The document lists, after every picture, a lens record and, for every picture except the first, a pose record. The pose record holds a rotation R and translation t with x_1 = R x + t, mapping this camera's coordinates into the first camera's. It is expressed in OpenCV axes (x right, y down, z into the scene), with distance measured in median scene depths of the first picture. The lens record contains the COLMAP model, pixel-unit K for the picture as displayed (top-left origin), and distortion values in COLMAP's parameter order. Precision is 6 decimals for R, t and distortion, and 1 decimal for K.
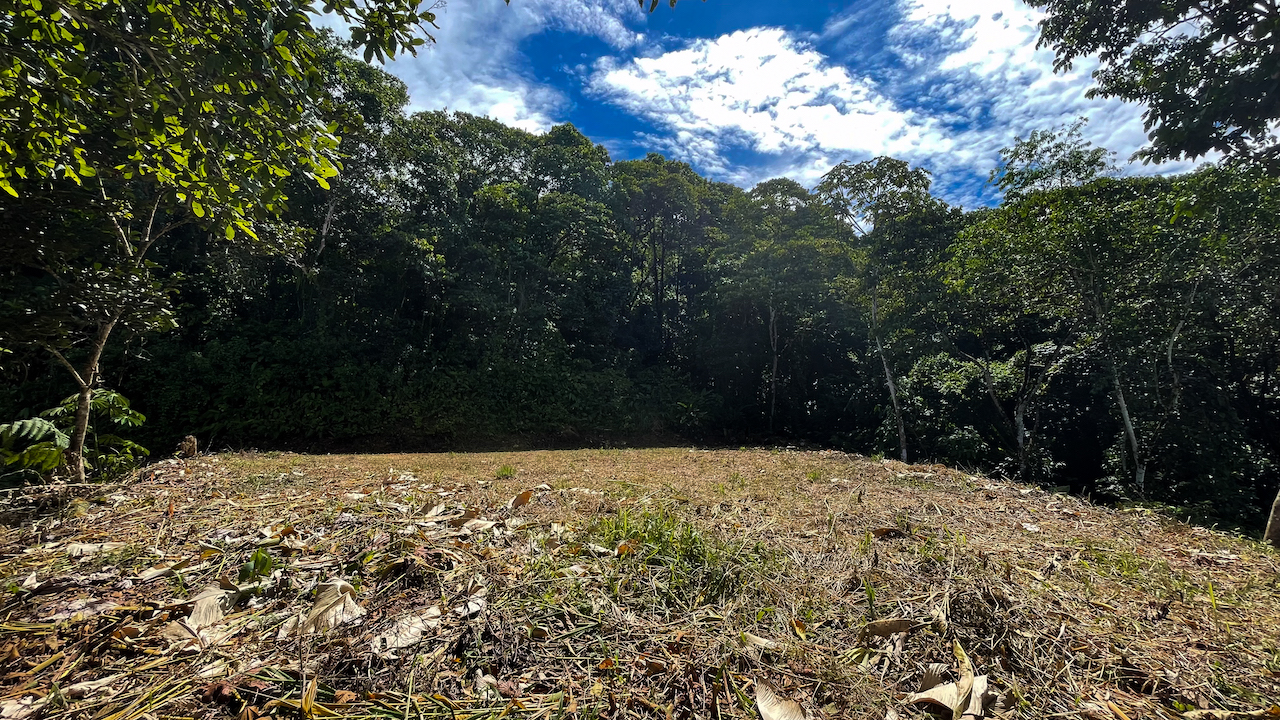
lens RADIAL K [[531.8, 0, 647.3], [0, 531.8, 373.2], [0, 0, 1]] dist [0.004136, 0.000783]
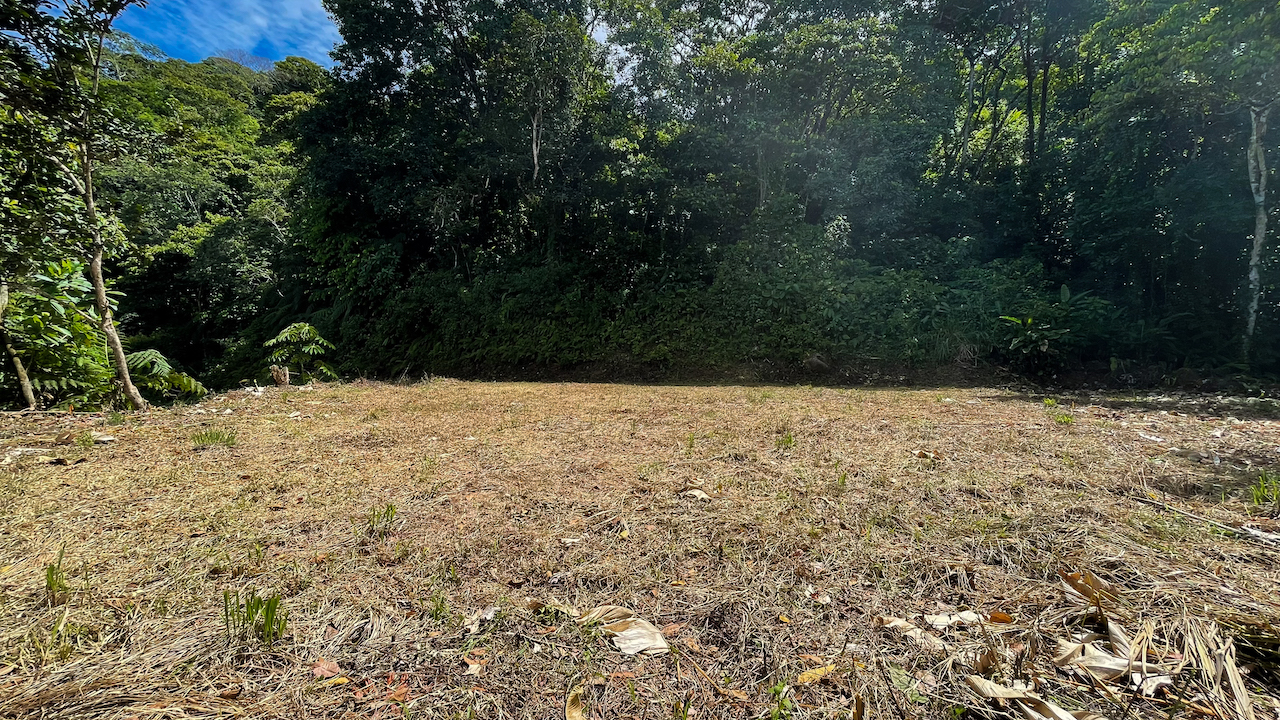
lens RADIAL K [[531.8, 0, 648.3], [0, 531.8, 364.0], [0, 0, 1]] dist [0.004136, 0.000783]
pose [[0.764552, 0.020477, -0.644237, 0.153691], [0.063904, 0.992163, 0.107373, 0.020902], [0.641387, -0.123262, 0.757252, 0.296987]]
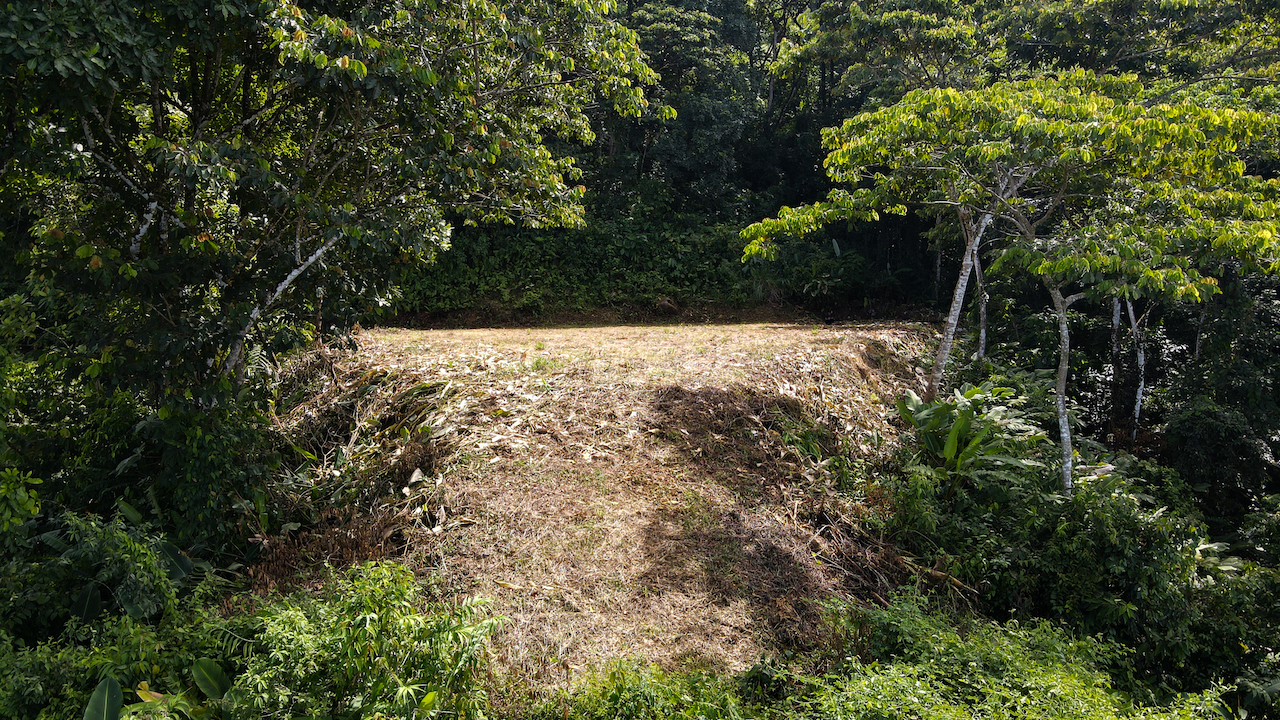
lens RADIAL K [[972.4, 0, 638.6], [0, 972.4, 357.4], [0, 0, 1]] dist [0.024082, 0.008664]
pose [[0.958582, 0.017635, -0.284270, 0.271177], [0.036385, 0.982321, 0.183634, -0.100836], [0.282483, -0.186371, 0.940994, -0.545717]]
